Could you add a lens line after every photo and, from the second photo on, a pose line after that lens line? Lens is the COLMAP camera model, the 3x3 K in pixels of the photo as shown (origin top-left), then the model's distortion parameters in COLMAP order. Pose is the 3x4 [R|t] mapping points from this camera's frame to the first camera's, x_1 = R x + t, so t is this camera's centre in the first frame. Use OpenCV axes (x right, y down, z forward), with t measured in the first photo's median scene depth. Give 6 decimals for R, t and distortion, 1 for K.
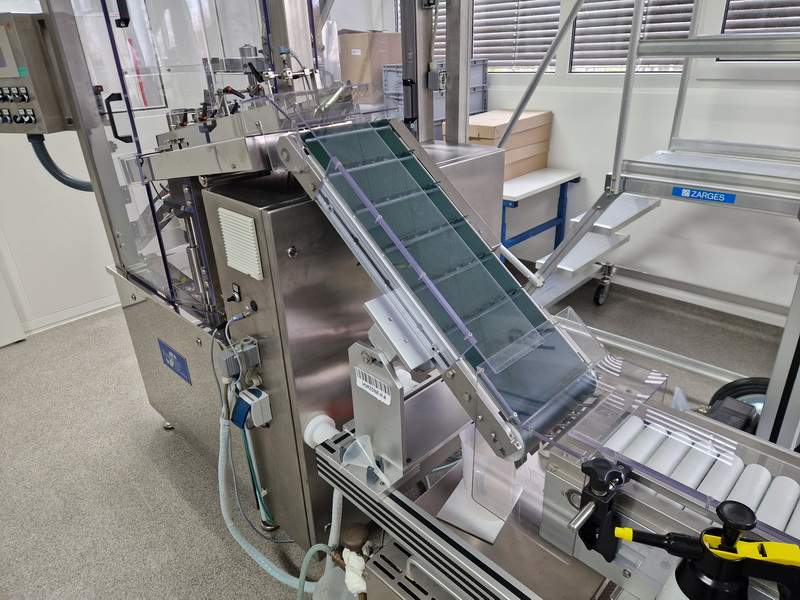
lens RADIAL K [[540.4, 0, 397.9], [0, 540.4, 292.6], [0, 0, 1]] dist [0.058802, -0.043849]
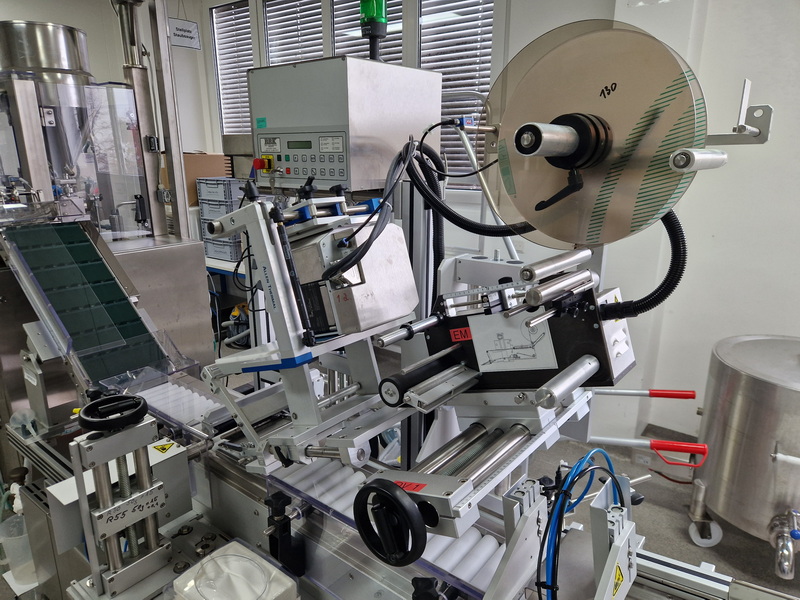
lens RADIAL K [[540.4, 0, 379.6], [0, 540.4, 304.9], [0, 0, 1]] dist [0.058802, -0.043849]
pose [[0.993169, 0.002610, 0.116653, 0.445416], [0.014825, 0.988826, -0.148338, 0.120335], [-0.115736, 0.149055, 0.982032, -0.442546]]
